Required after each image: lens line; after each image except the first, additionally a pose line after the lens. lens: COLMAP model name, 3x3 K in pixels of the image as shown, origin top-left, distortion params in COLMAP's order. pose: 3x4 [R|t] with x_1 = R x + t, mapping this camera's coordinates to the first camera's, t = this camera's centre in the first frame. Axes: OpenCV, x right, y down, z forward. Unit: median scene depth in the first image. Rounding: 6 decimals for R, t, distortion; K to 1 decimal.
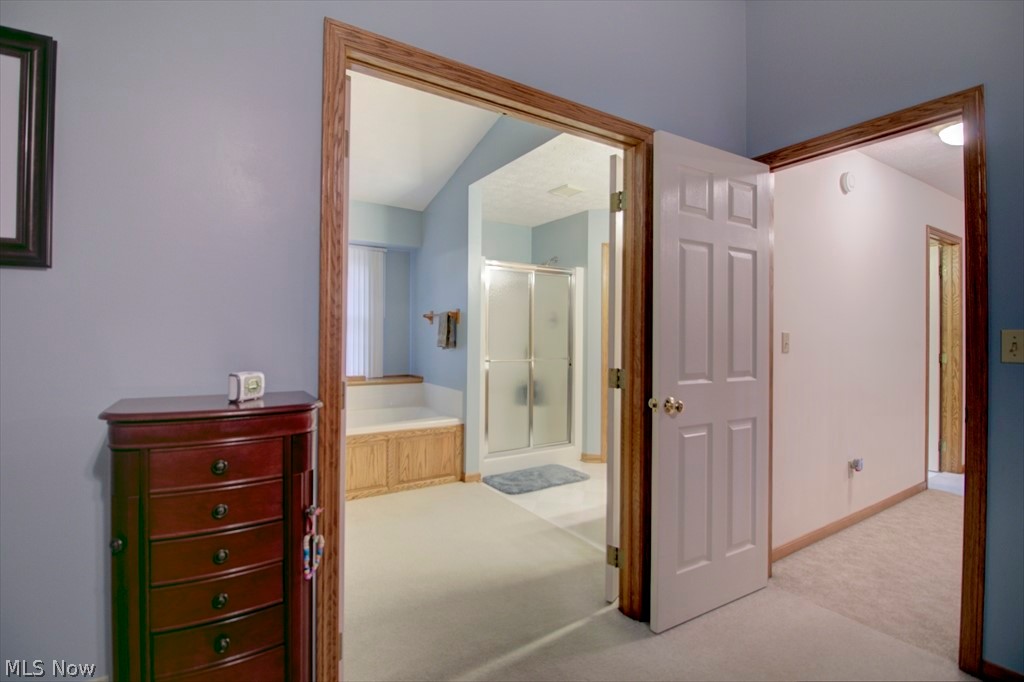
lens RADIAL K [[477.8, 0, 505.0], [0, 477.8, 332.2], [0, 0, 1]] dist [-0.003185, -0.010776]
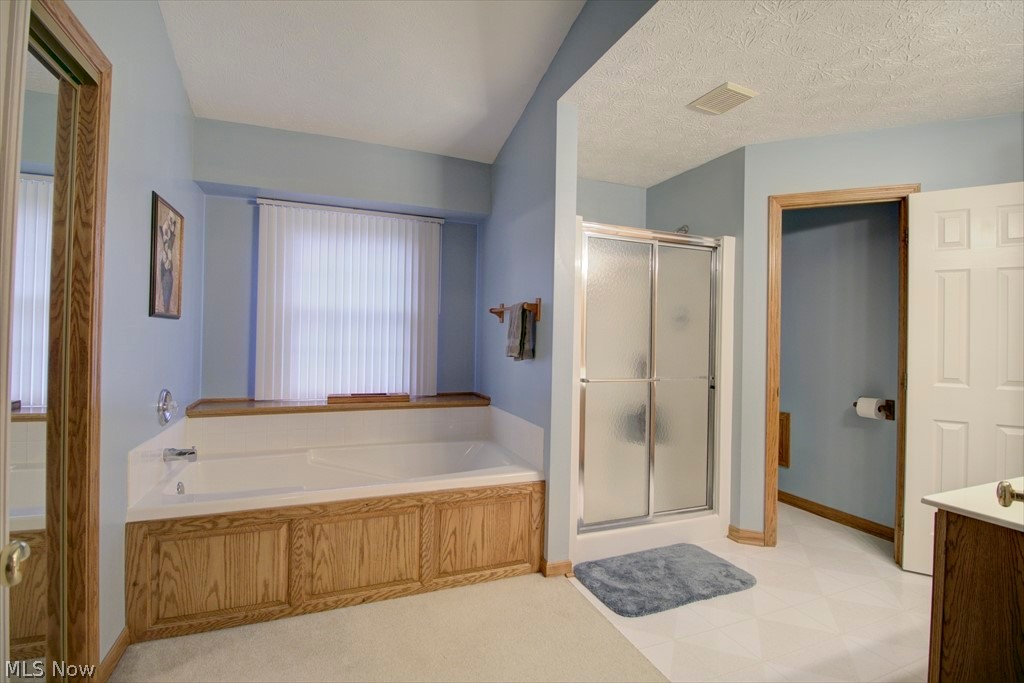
lens RADIAL K [[477.8, 0, 505.7], [0, 477.8, 333.6], [0, 0, 1]] dist [-0.003185, -0.010776]
pose [[0.983122, 0.010974, -0.182620, -0.024163], [-0.012030, 0.999917, -0.004674, 0.001930], [0.182553, 0.006792, 0.983173, 0.363504]]
